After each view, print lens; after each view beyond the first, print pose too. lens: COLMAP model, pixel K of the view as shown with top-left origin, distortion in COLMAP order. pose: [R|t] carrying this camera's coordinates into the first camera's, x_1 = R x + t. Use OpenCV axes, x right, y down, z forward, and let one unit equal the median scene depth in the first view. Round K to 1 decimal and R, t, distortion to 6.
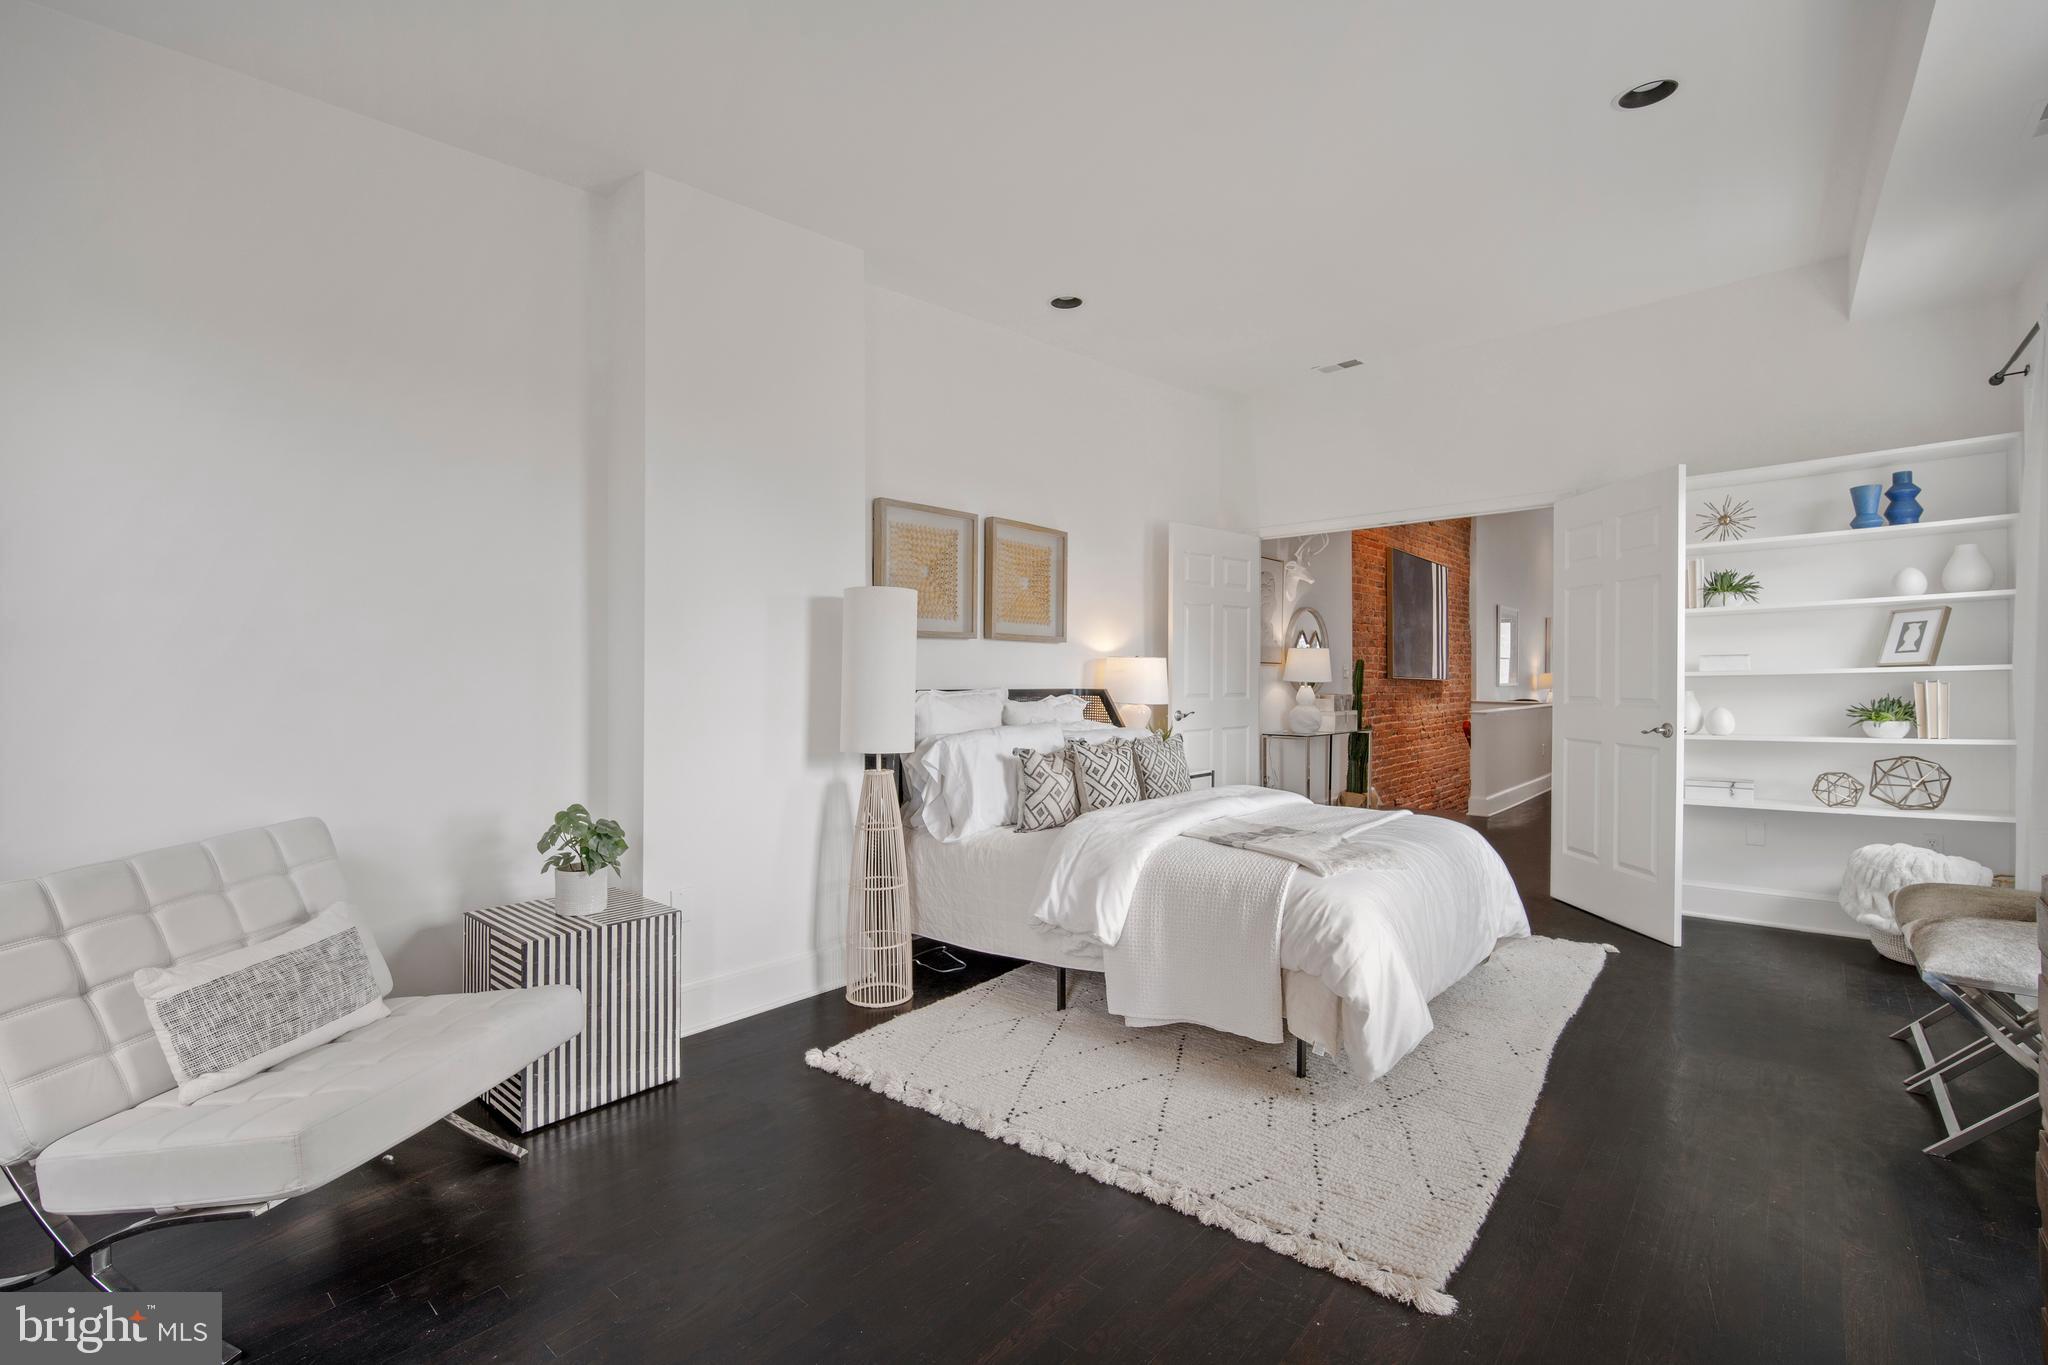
lens RADIAL K [[886.9, 0, 1004.0], [0, 886.9, 694.0], [0, 0, 1]] dist [0.000878, 0.000080]
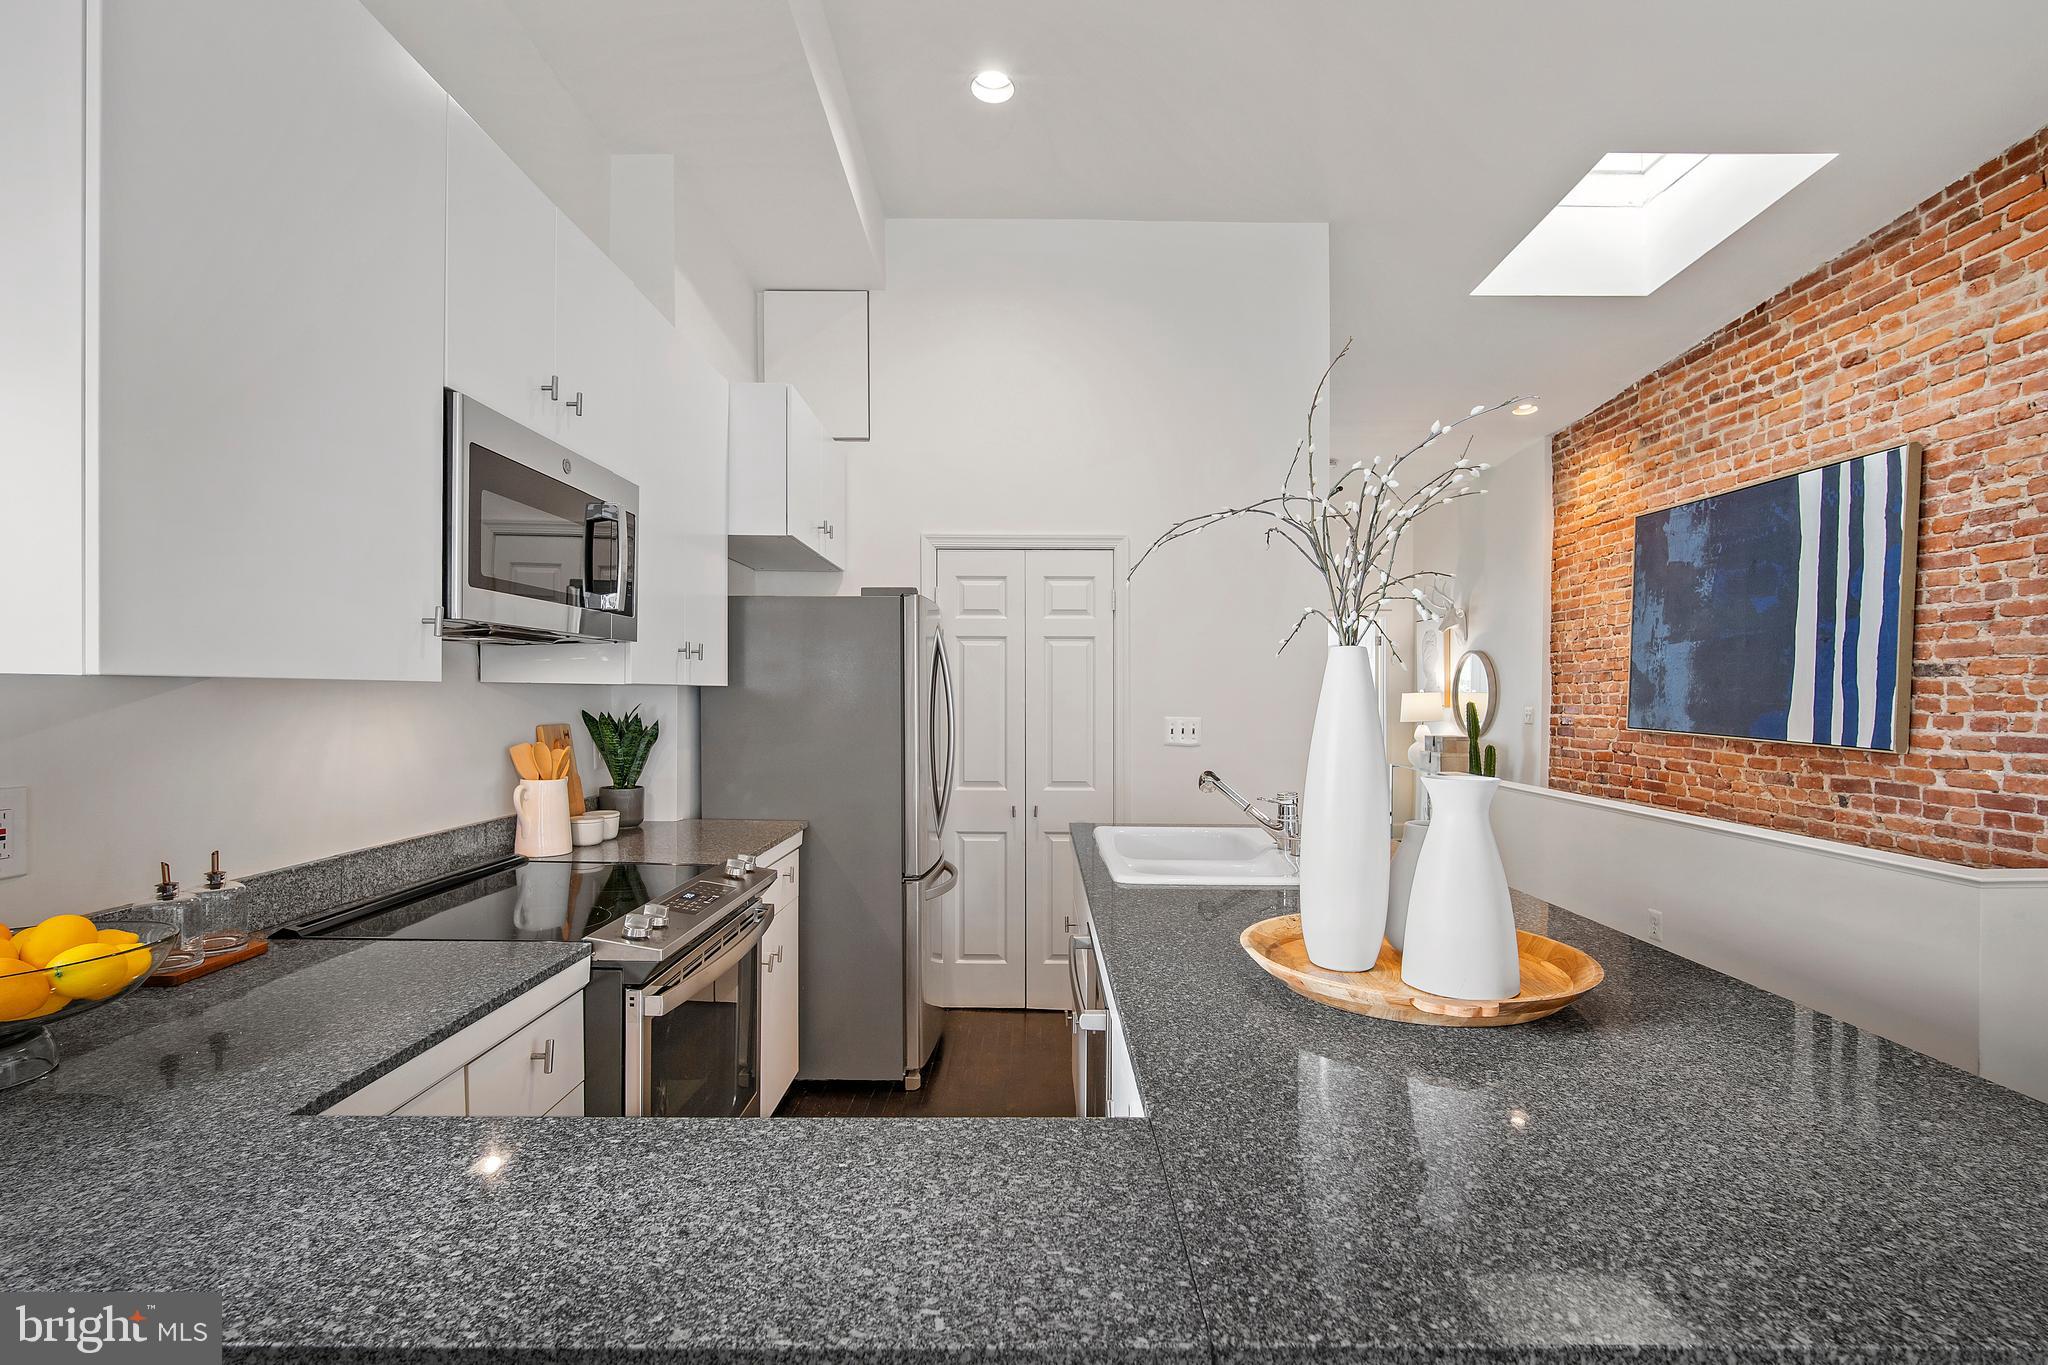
lens RADIAL K [[936.7, 0, 1020.7], [0, 936.7, 697.8], [0, 0, 1]] dist [-0.026033, 0.005933]
pose [[-0.749977, 0.001412, -0.661463, 2.744308], [-0.014210, 0.999733, 0.018246, -0.106626], [0.661311, 0.023083, -0.749756, 2.792815]]
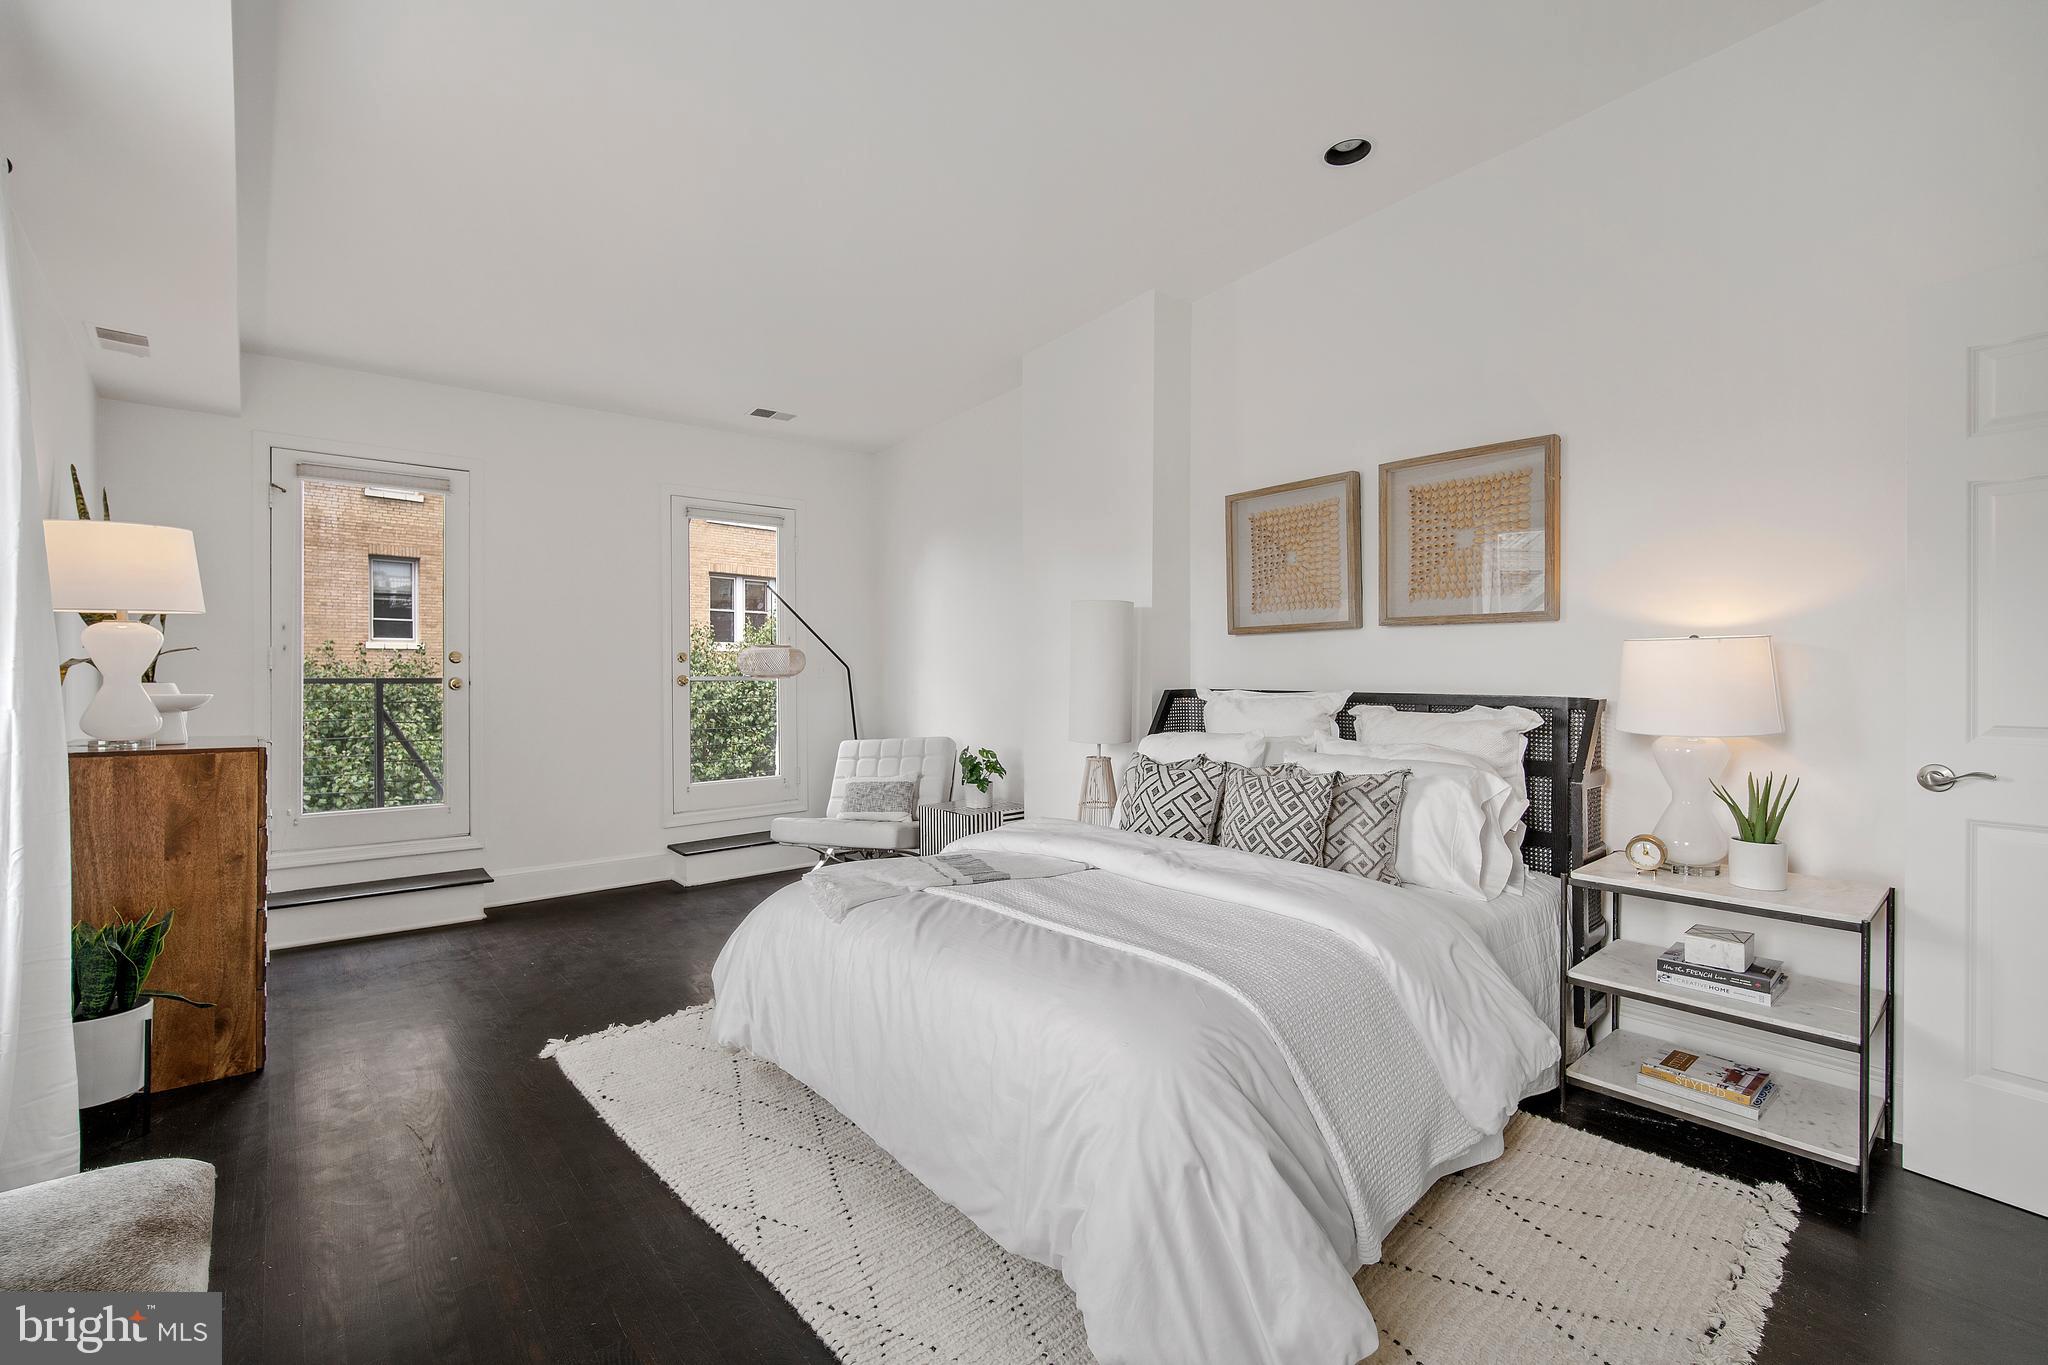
lens RADIAL K [[906.4, 0, 1033.2], [0, 906.4, 682.3], [0, 0, 1]] dist [-0.016977, 0.005507]
pose [[-0.158941, 0.018099, -0.987122, 0.922883], [-0.013885, 0.999692, 0.020566, -0.029968], [0.987190, 0.016975, -0.158641, 0.963719]]
